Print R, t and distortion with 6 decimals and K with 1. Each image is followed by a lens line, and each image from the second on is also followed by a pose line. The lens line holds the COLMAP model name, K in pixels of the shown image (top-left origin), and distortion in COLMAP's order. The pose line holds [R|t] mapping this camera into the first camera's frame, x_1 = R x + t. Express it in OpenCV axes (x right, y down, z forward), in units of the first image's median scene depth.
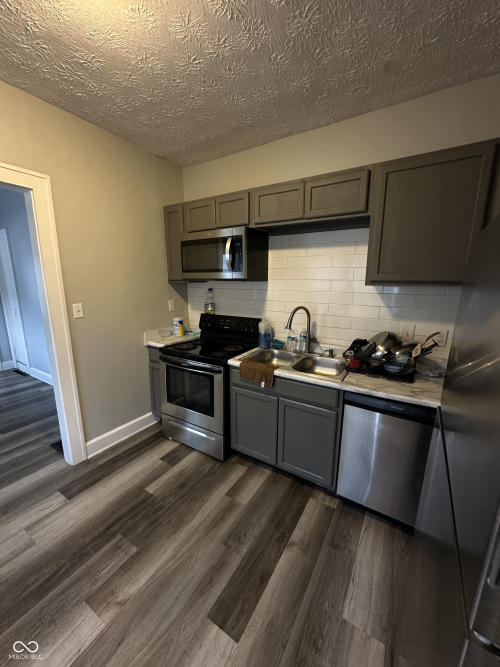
lens RADIAL K [[266.8, 0, 250.0], [0, 266.8, 333.5], [0, 0, 1]] dist [0.001087, -0.000181]
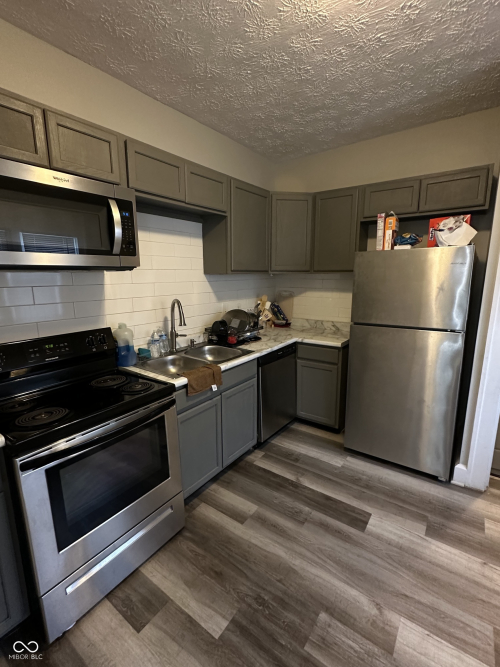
lens RADIAL K [[308.0, 0, 250.0], [0, 308.0, 333.5], [0, 0, 1]] dist [-0.000740, 0.000267]
pose [[0.067078, -0.193724, 0.978760, -1.034687], [0.203086, 0.963085, 0.176703, -0.156583], [-0.976861, 0.186919, 0.103944, 0.857444]]
